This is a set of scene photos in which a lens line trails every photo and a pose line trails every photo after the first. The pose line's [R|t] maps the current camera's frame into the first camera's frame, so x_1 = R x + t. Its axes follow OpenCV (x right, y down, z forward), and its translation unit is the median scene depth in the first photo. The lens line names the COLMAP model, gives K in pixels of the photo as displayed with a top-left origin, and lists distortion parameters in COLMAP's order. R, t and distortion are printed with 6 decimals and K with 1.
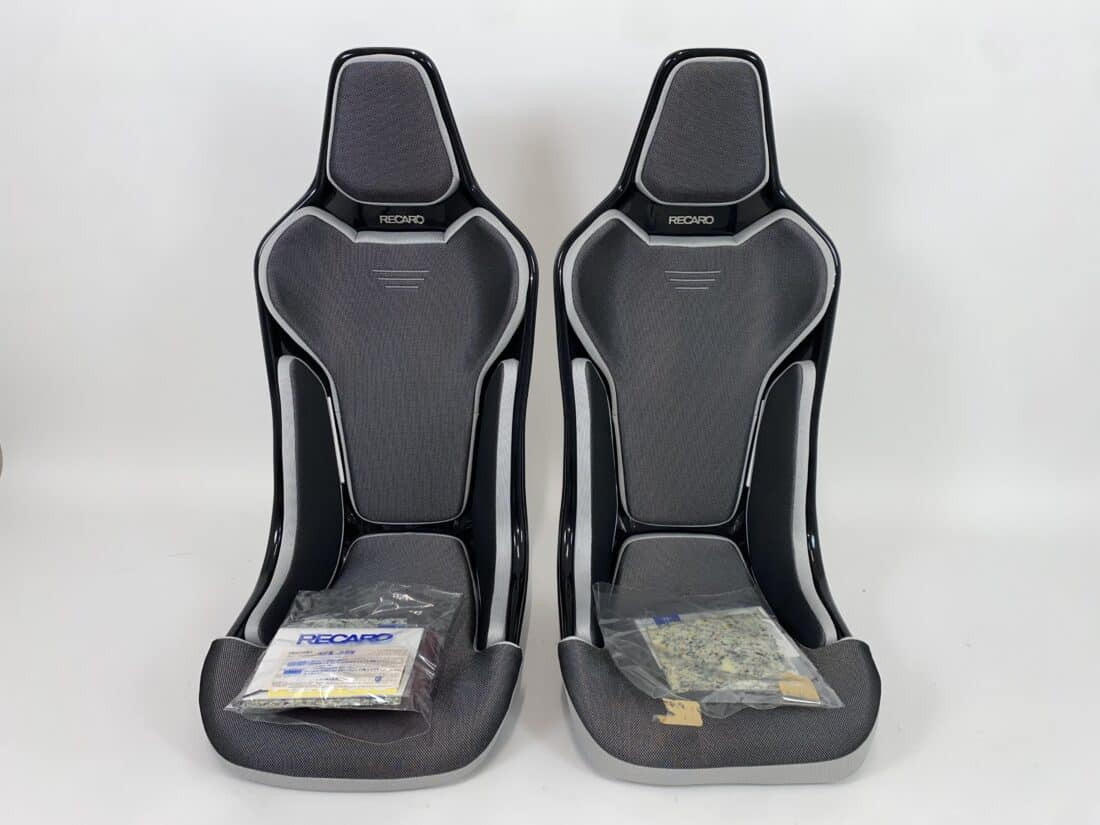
lens RADIAL K [[817.8, 0, 546.4], [0, 817.8, 409.4], [0, 0, 1]] dist [0.049352, -0.048508]
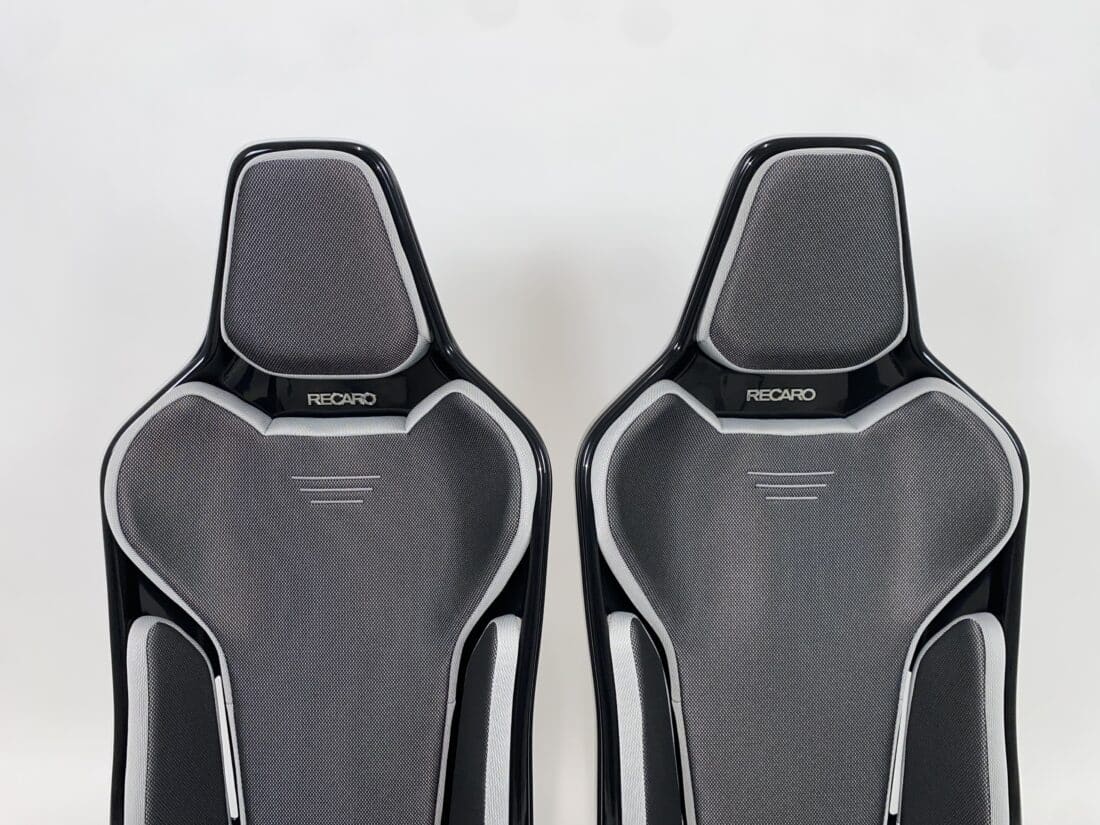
lens RADIAL K [[817.8, 0, 550.9], [0, 817.8, 402.8], [0, 0, 1]] dist [0.049352, -0.048508]
pose [[0.999764, -0.011915, 0.018188, -0.021173], [0.015623, 0.975427, -0.219766, -0.083601], [-0.015123, 0.219999, 0.975383, 0.365557]]
